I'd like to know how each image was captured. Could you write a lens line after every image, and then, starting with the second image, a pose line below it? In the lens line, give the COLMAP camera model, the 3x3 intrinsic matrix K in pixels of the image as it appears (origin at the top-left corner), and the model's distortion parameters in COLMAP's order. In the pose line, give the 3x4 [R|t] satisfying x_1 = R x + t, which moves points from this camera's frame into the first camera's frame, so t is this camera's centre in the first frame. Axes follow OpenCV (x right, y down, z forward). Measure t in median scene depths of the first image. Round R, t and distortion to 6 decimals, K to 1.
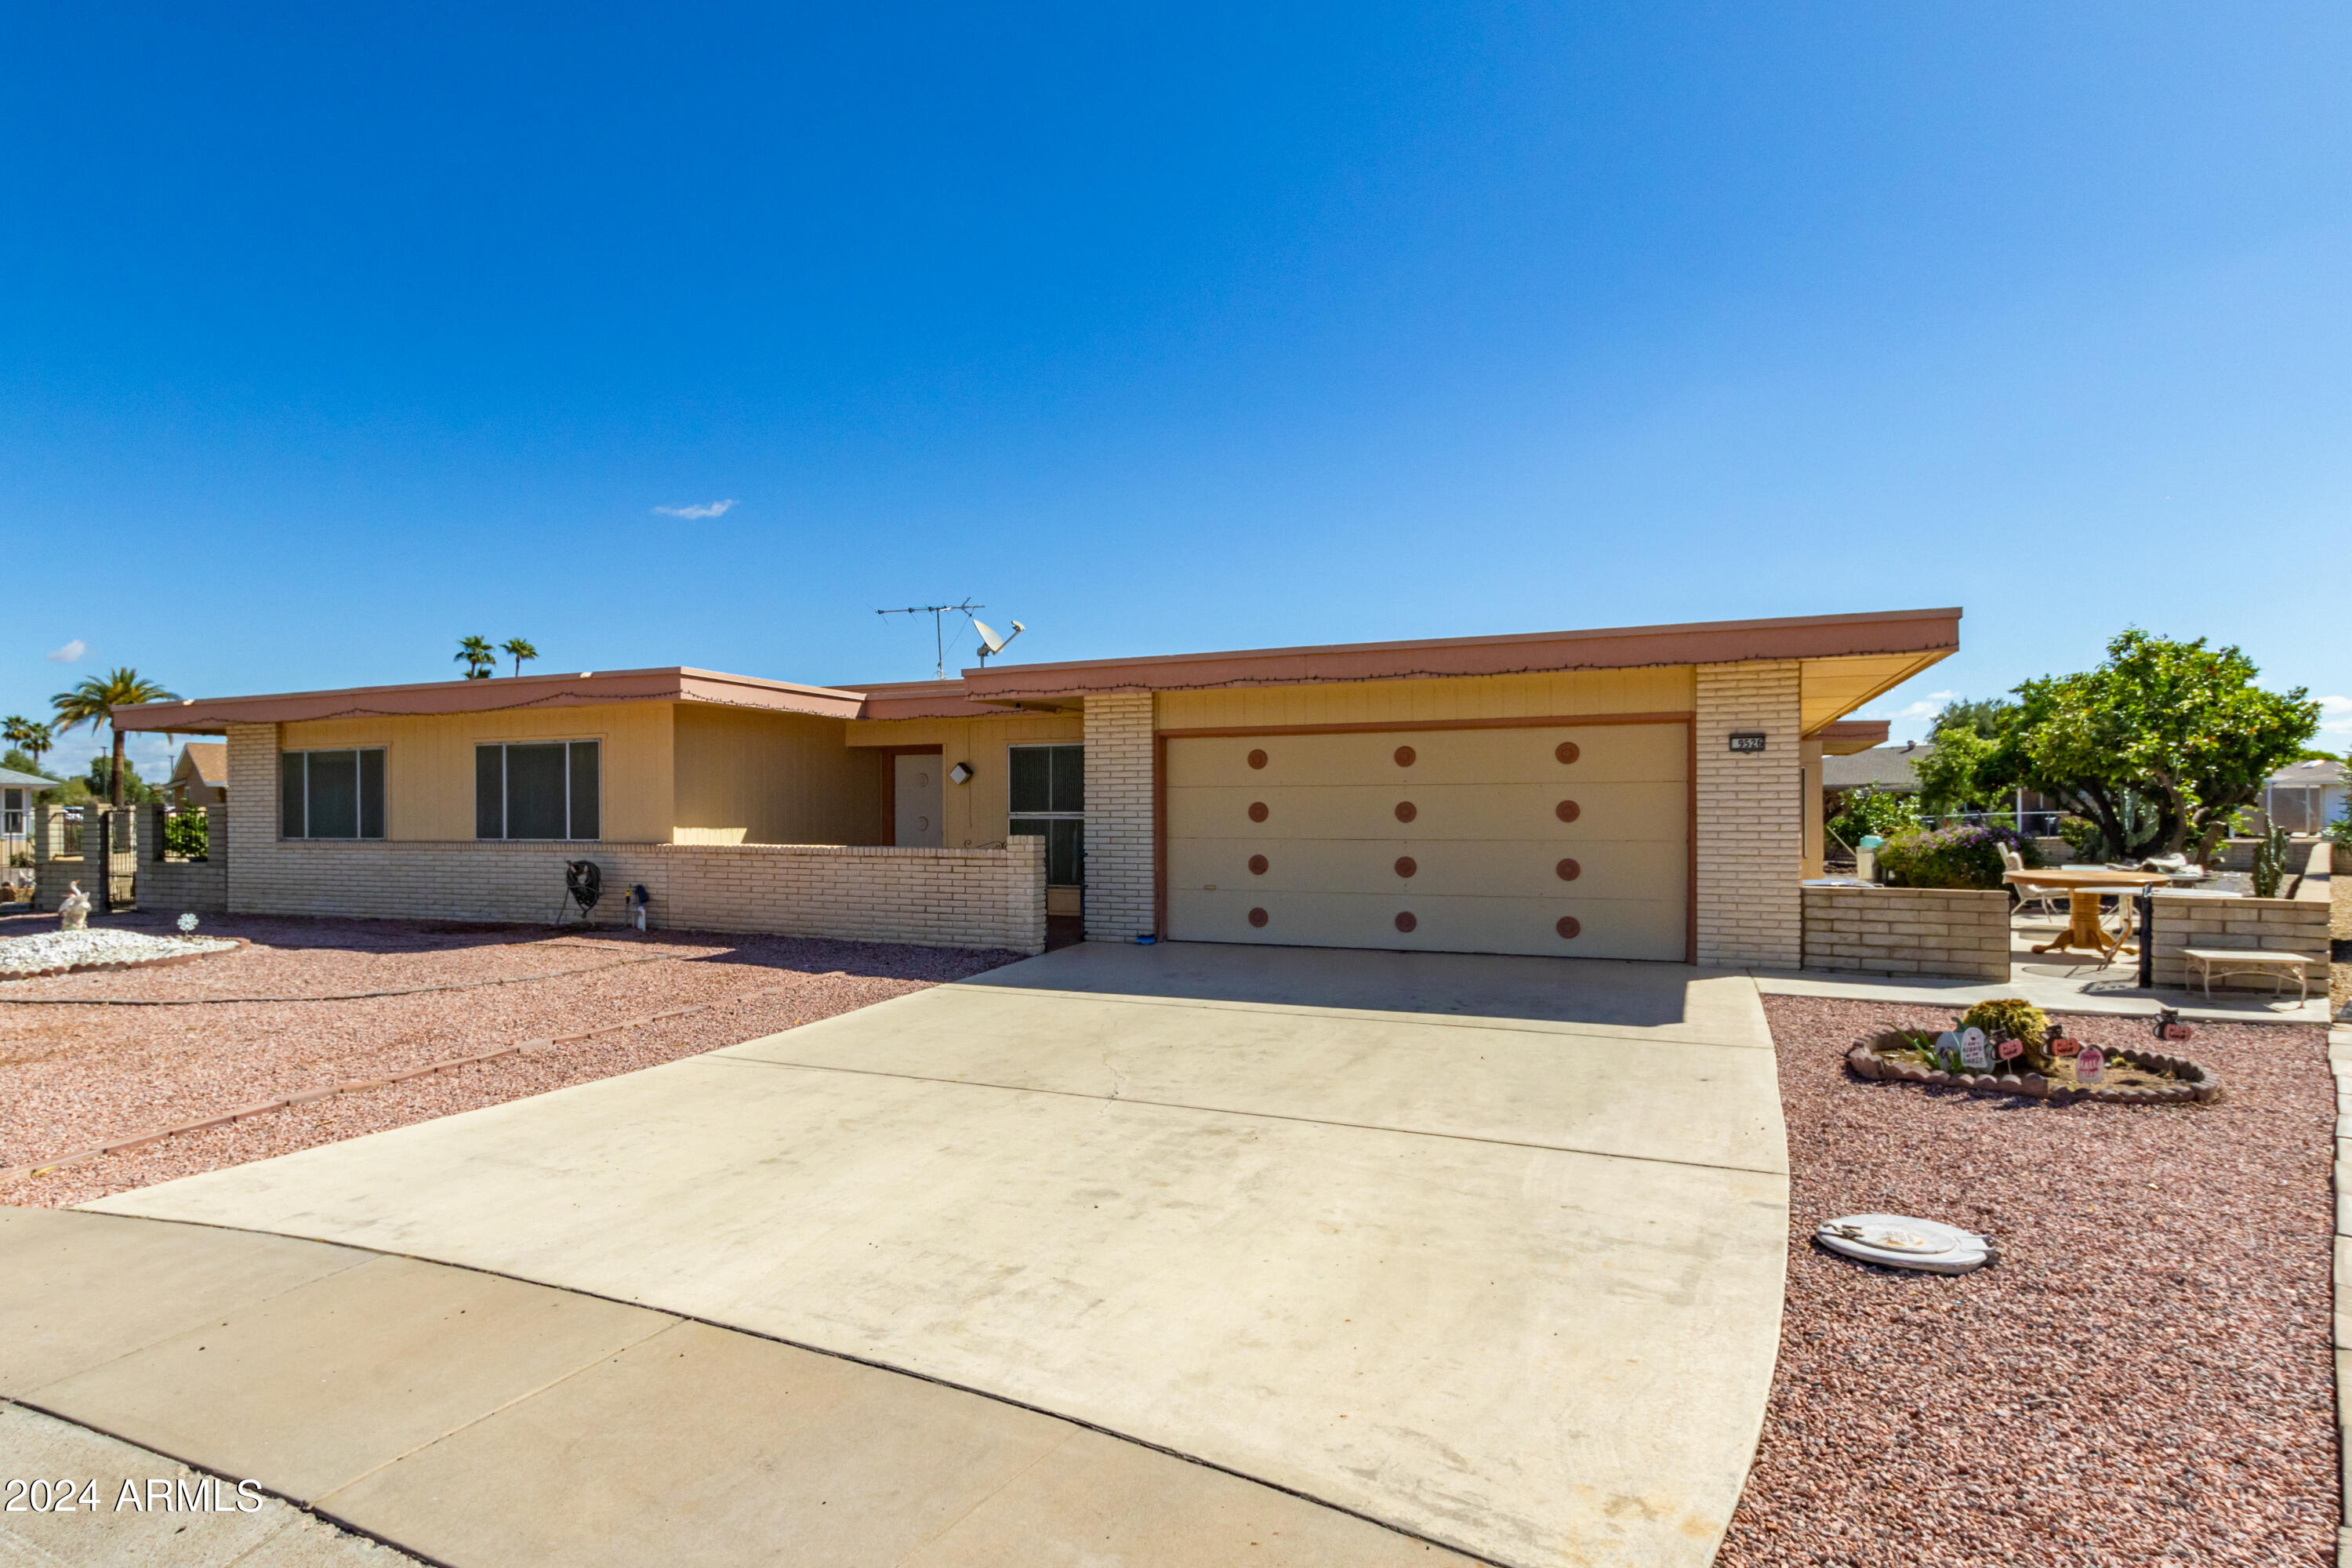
lens RADIAL K [[1075.3, 0, 1187.8], [0, 1075.3, 820.7], [0, 0, 1]] dist [0.001753, -0.002114]
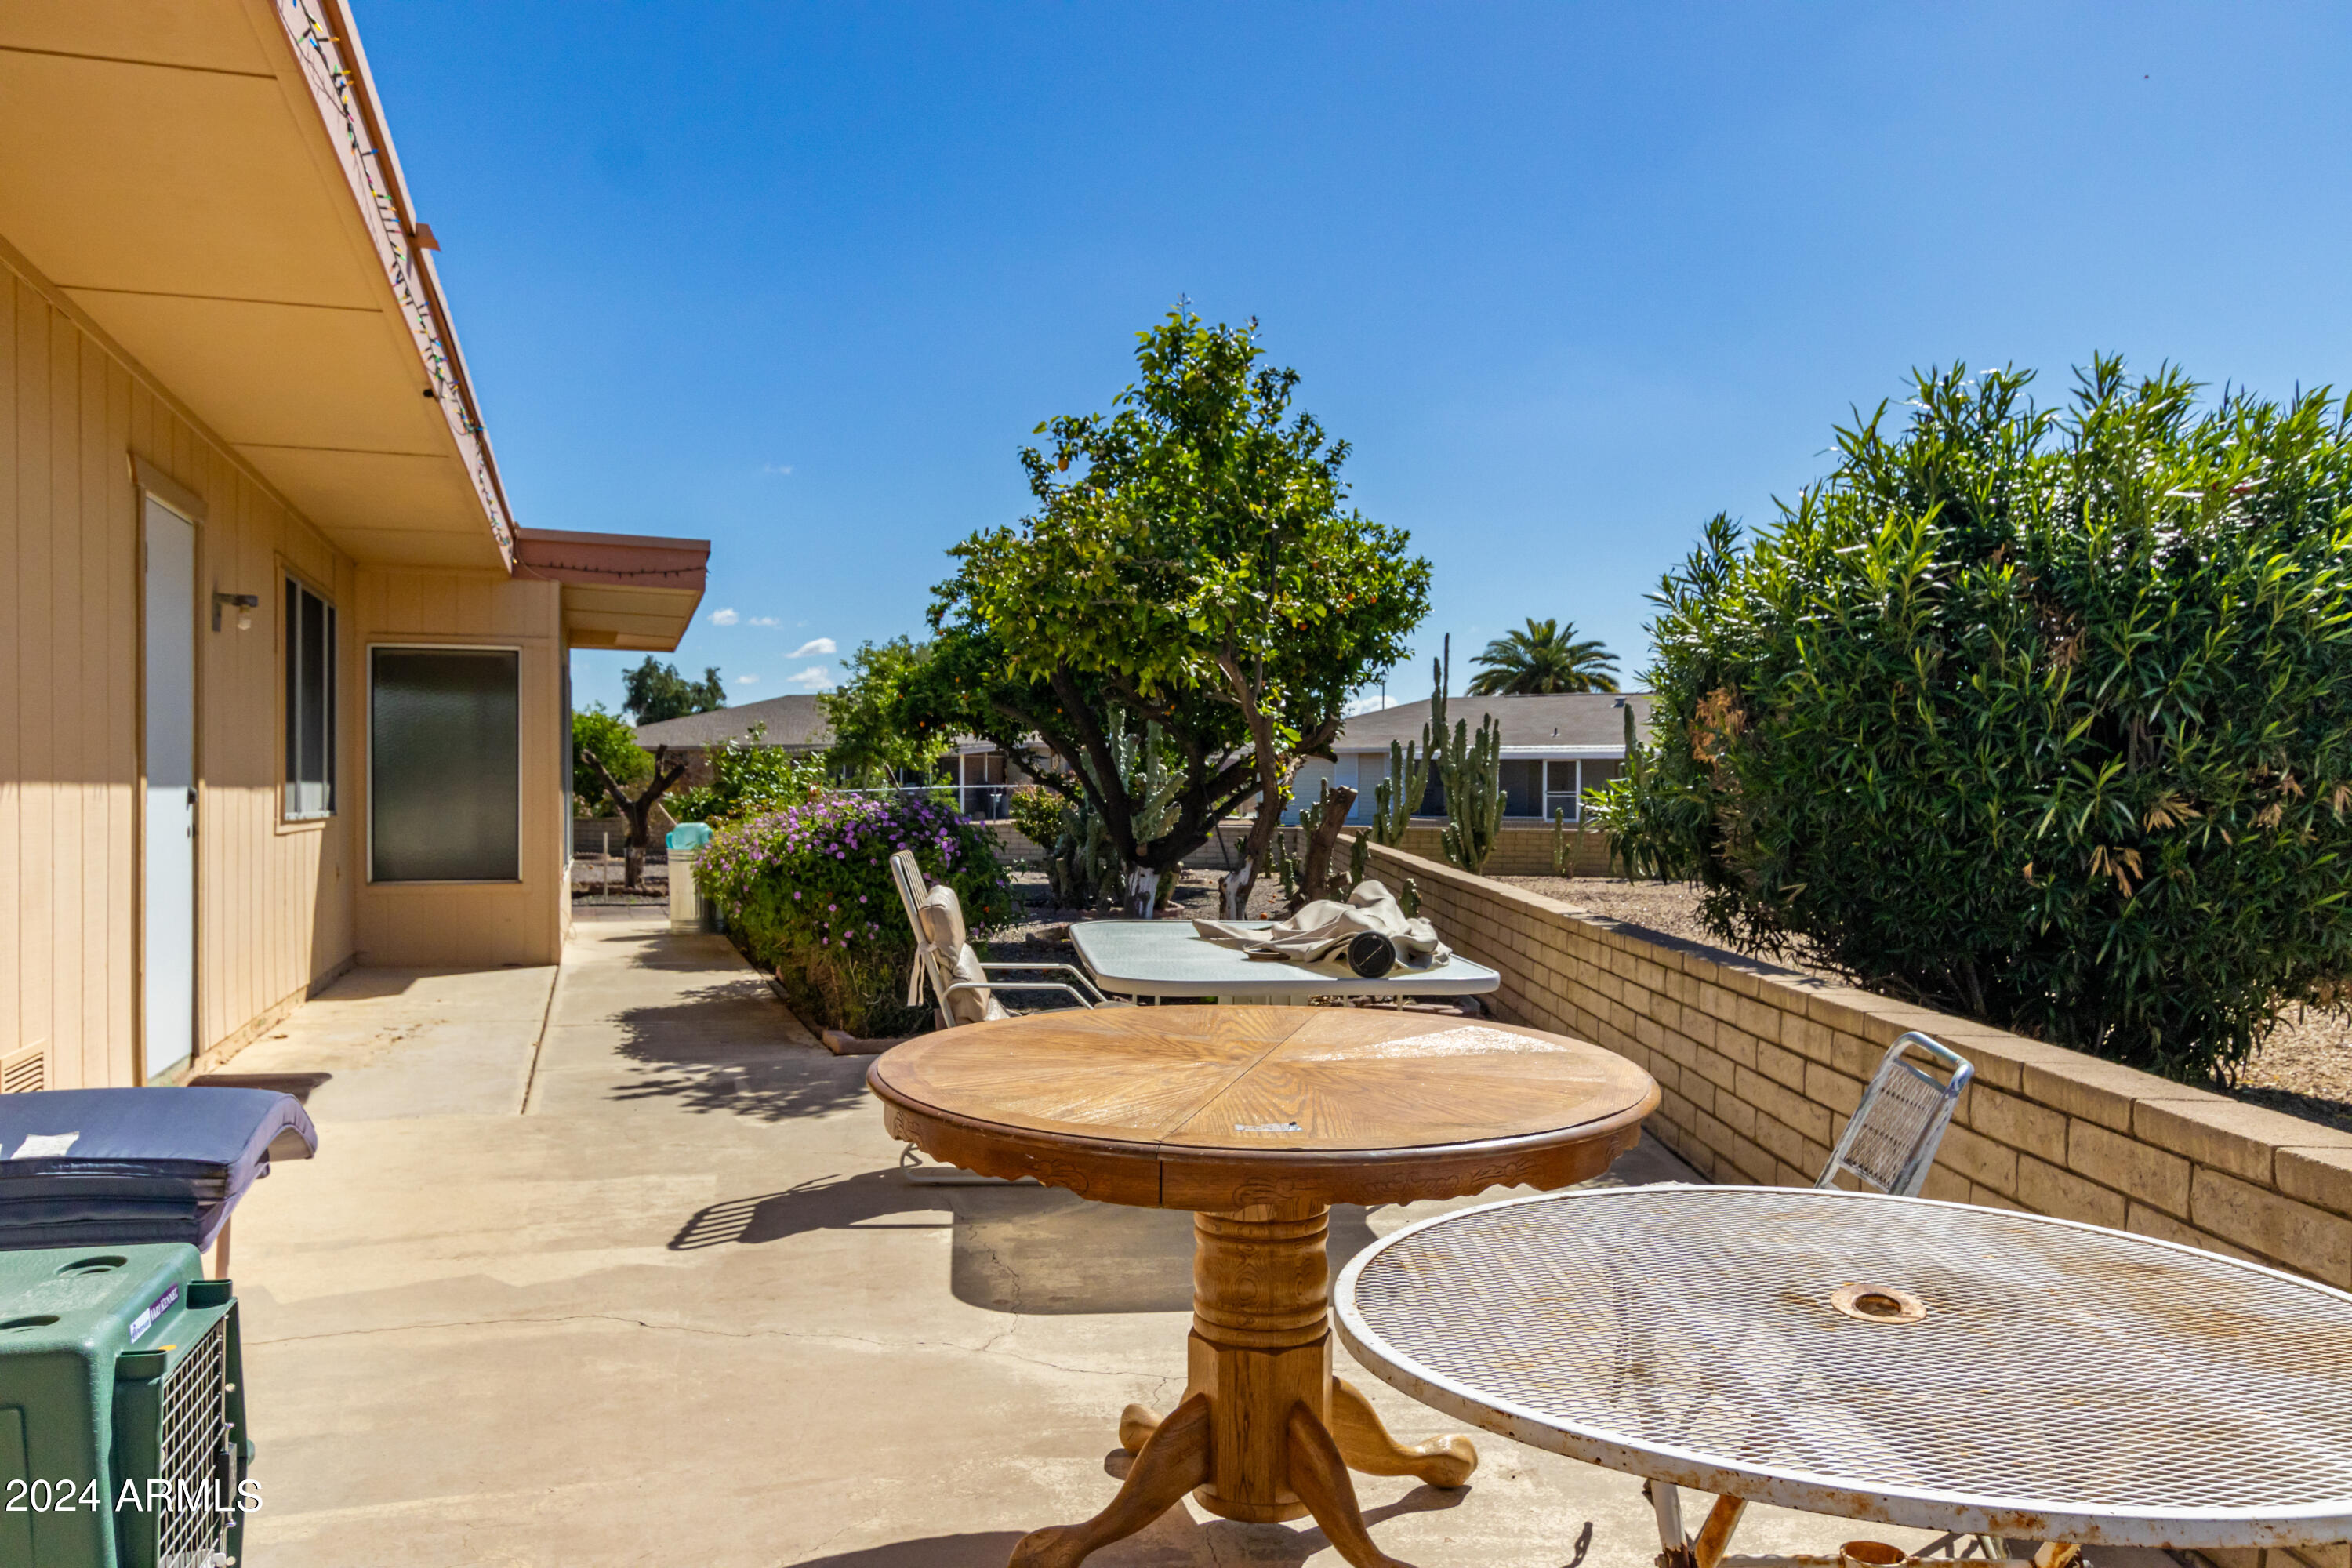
lens RADIAL K [[1738.8, 0, 1177.0], [0, 1738.8, 789.7], [0, 0, 1]] dist [0.000672, 0.000041]
pose [[0.710125, 0.006451, 0.704046, 0.380299], [-0.003609, 0.999978, -0.005523, 0.005271], [-0.704066, 0.001382, 0.710133, 0.490610]]
